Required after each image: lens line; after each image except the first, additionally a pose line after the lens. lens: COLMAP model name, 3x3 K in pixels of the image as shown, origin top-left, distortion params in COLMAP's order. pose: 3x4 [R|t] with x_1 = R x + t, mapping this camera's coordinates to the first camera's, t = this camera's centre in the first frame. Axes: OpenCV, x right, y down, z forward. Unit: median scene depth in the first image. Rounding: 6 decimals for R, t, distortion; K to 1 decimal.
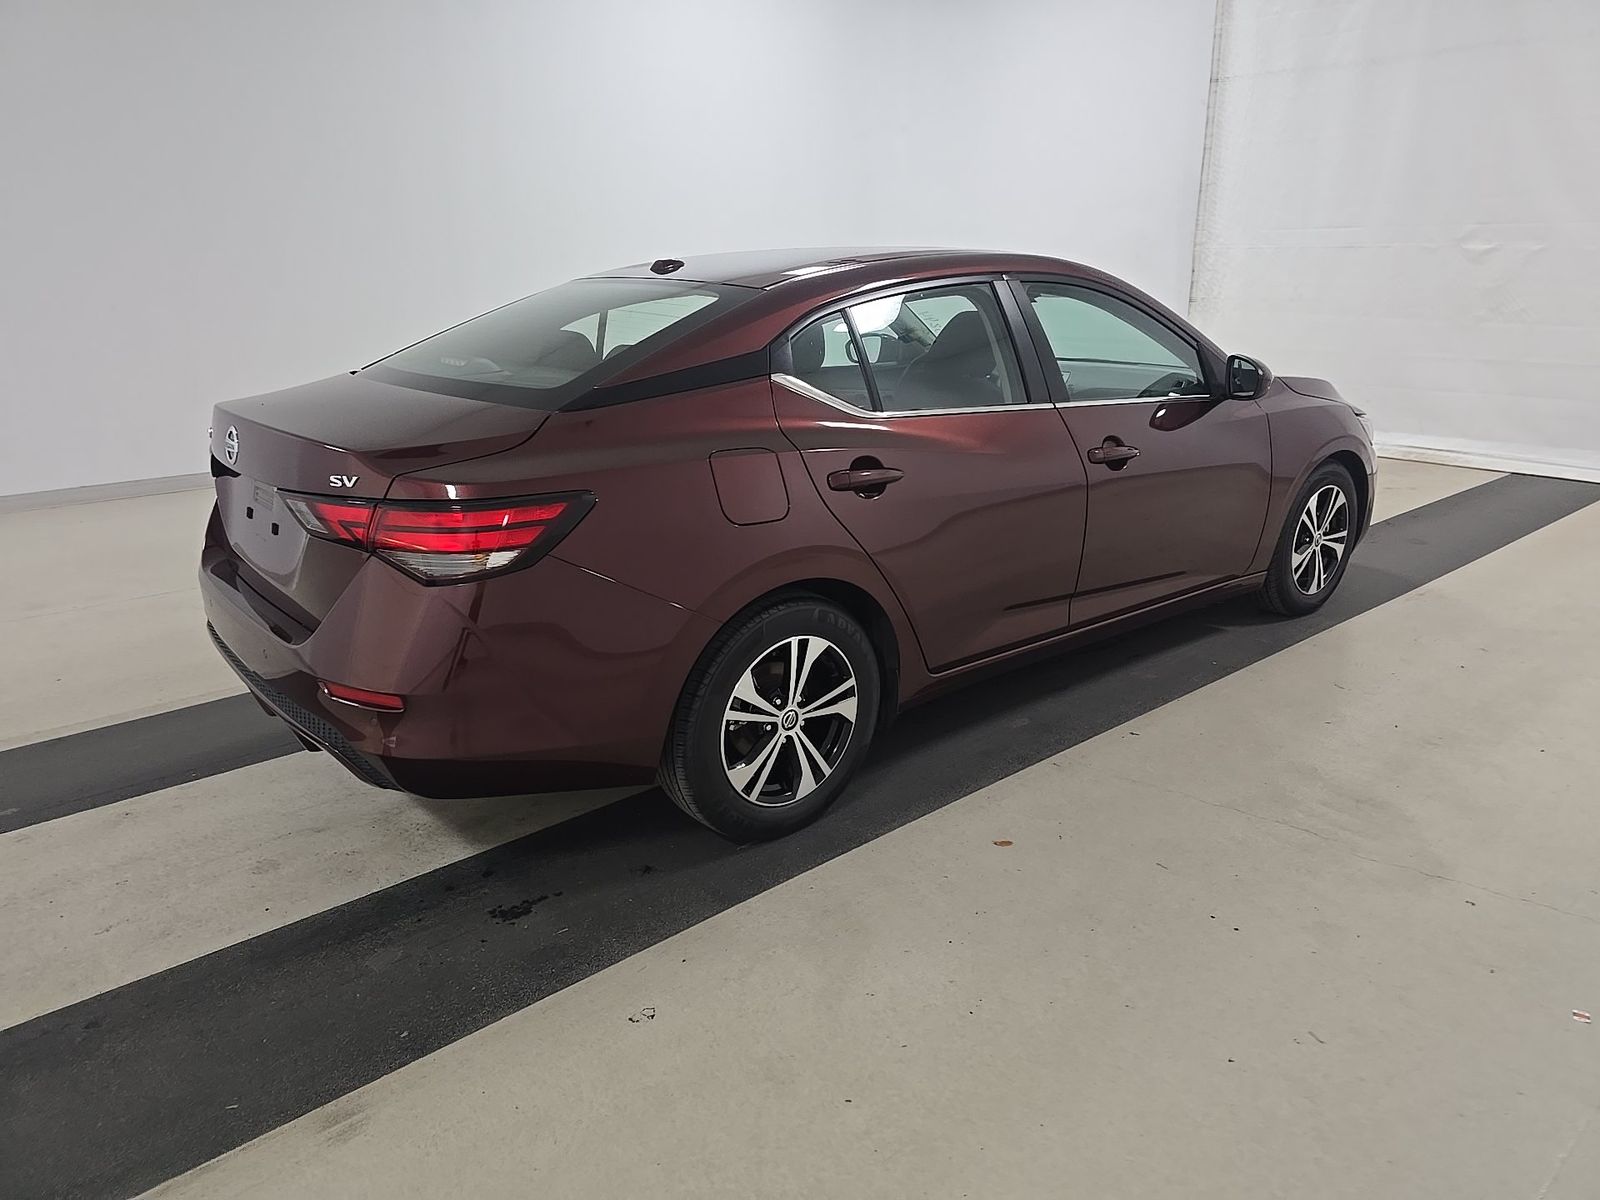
lens RADIAL K [[1079.0, 0, 805.0], [0, 1079.0, 606.6], [0, 0, 1]] dist [0.010717, -0.003564]
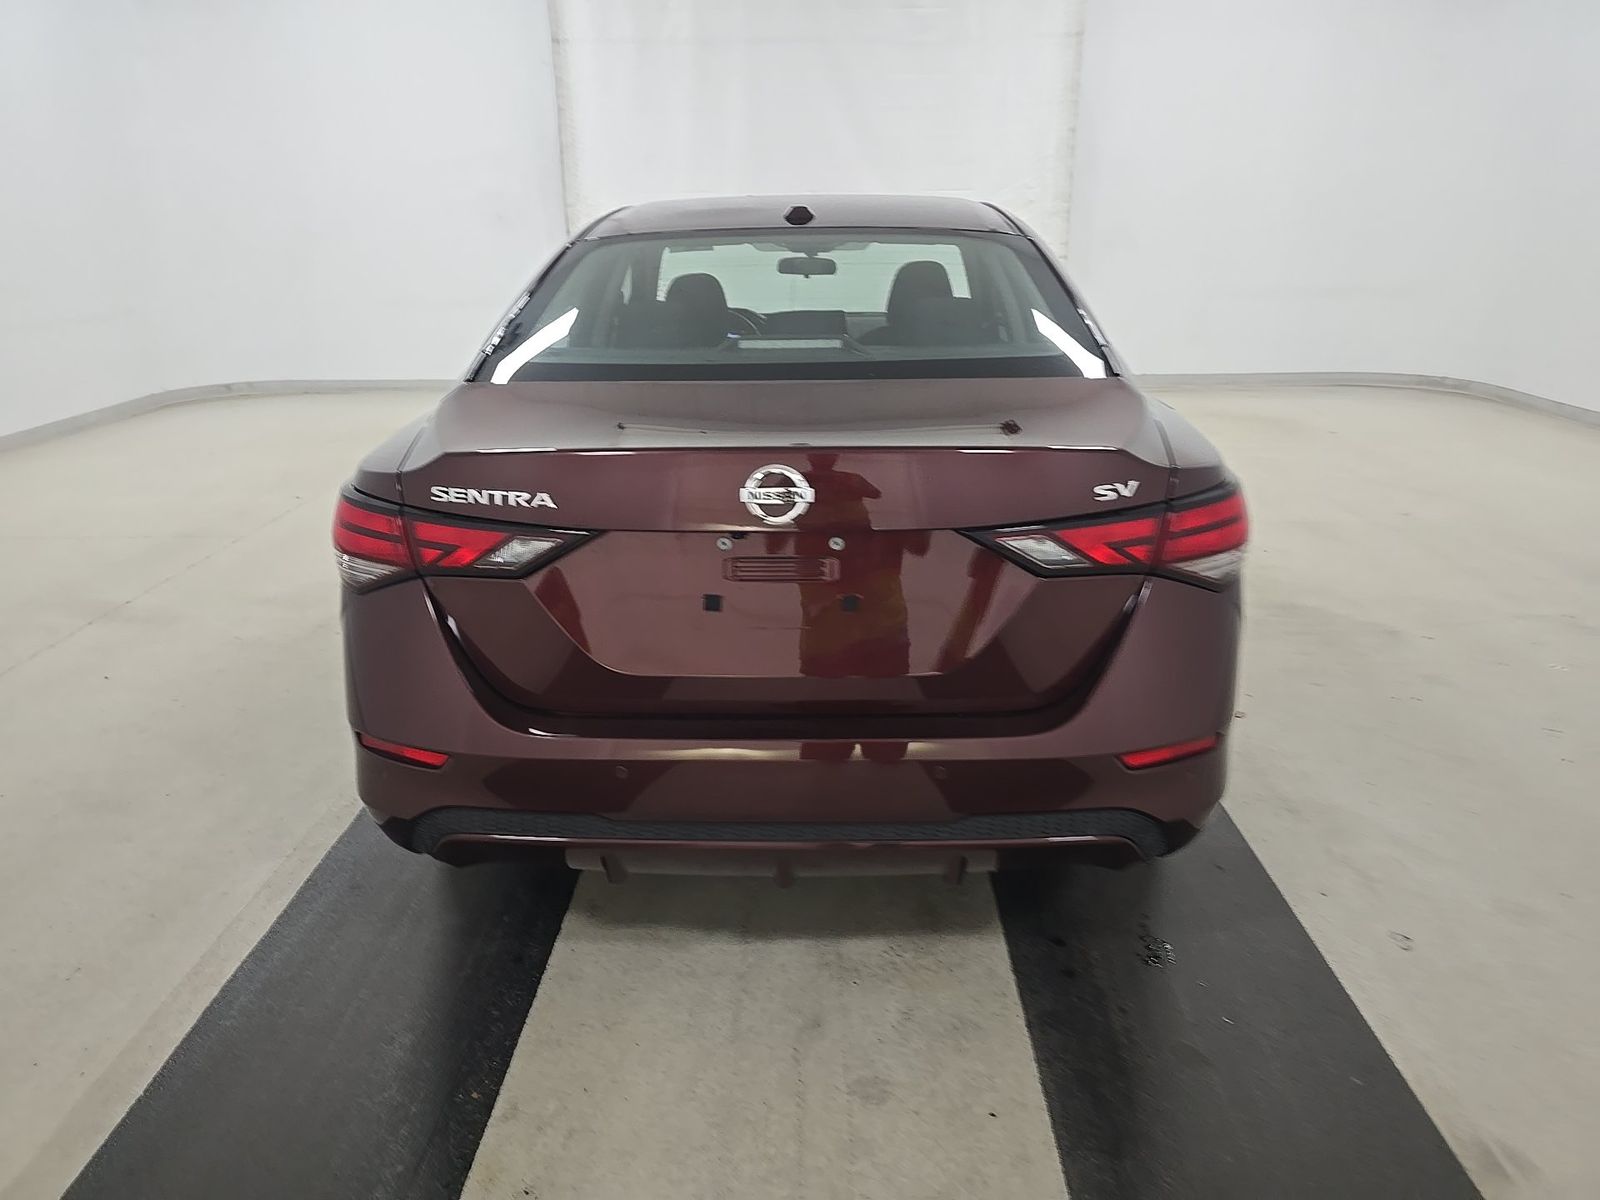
lens RADIAL K [[1079.0, 0, 805.0], [0, 1079.0, 606.6], [0, 0, 1]] dist [0.010717, -0.003564]
pose [[0.658847, -0.253183, 0.708392, -0.359570], [0.234233, 0.963895, 0.126651, -0.058712], [-0.714881, 0.082485, 0.694364, 0.202895]]
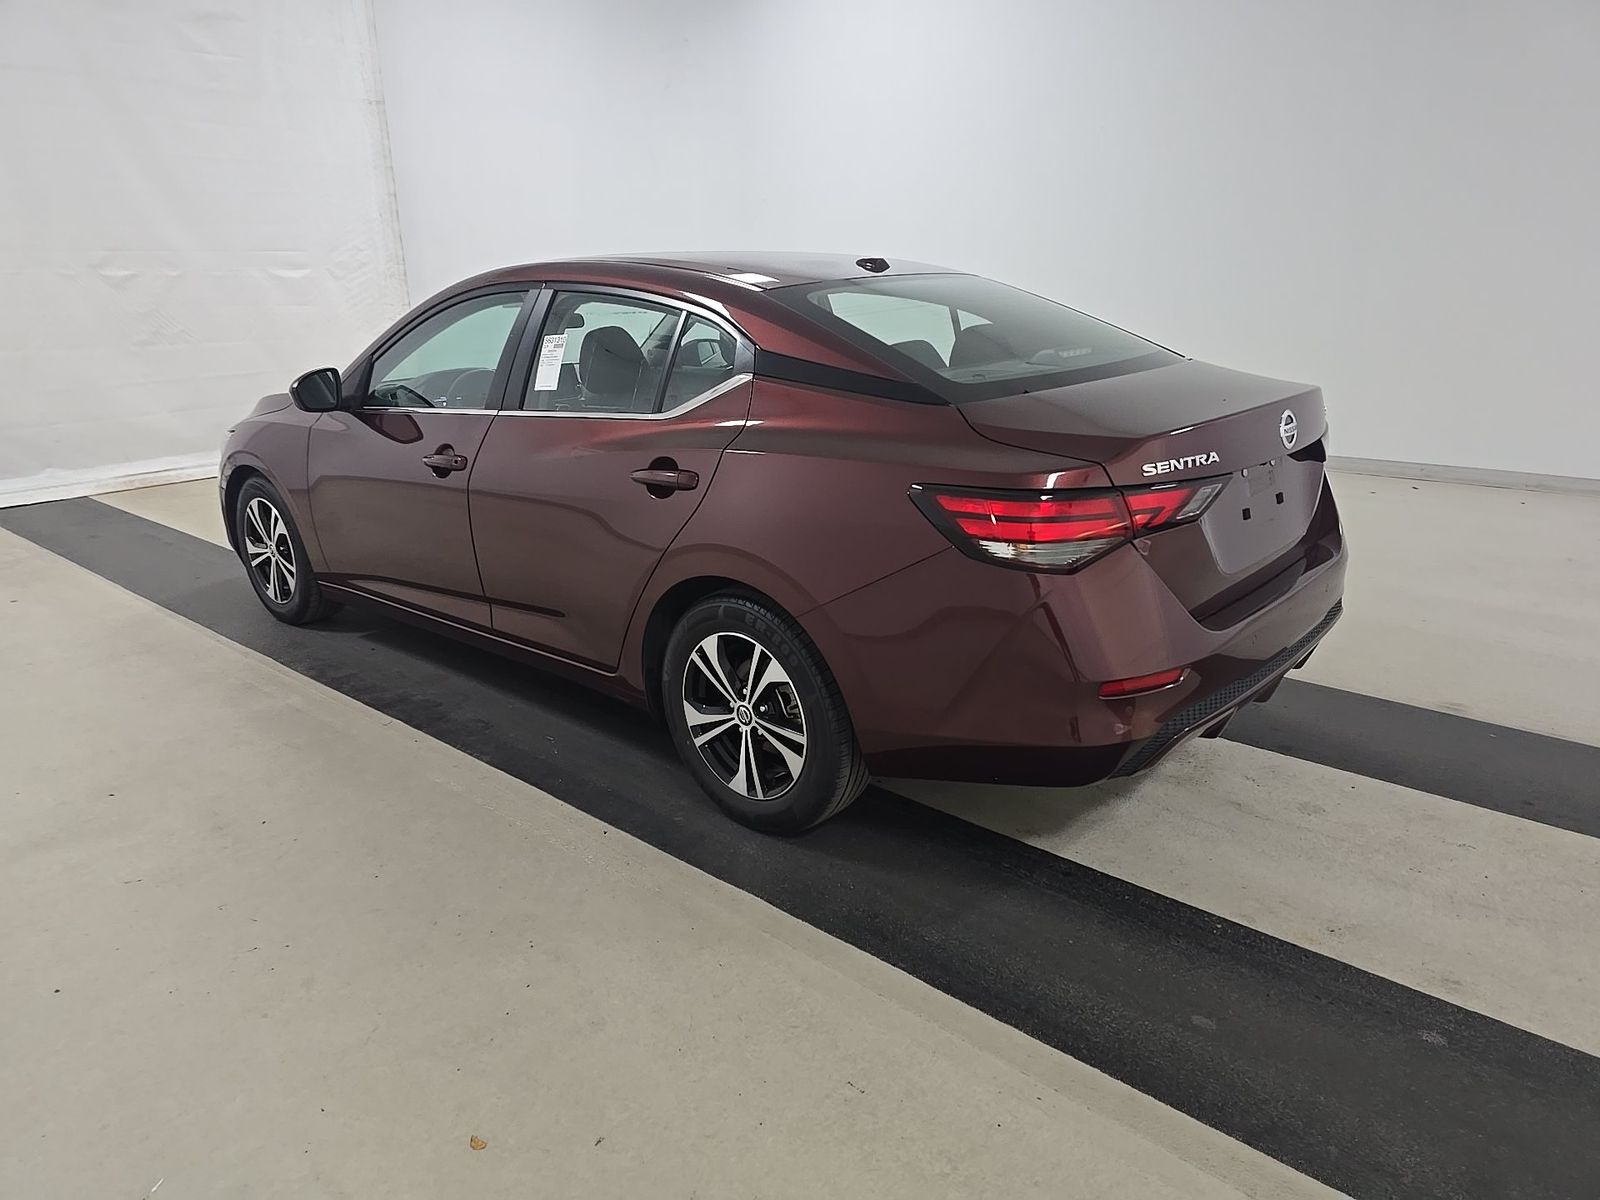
lens RADIAL K [[1074.1, 0, 800.0], [0, 1074.1, 600.0], [0, 0, 1]] dist [0.017204, 0.000299]
pose [[-0.145501, -0.281634, 0.948426, -0.529884], [0.326096, 0.891407, 0.314730, -0.170712], [-0.934072, 0.355071, -0.037861, 0.552907]]
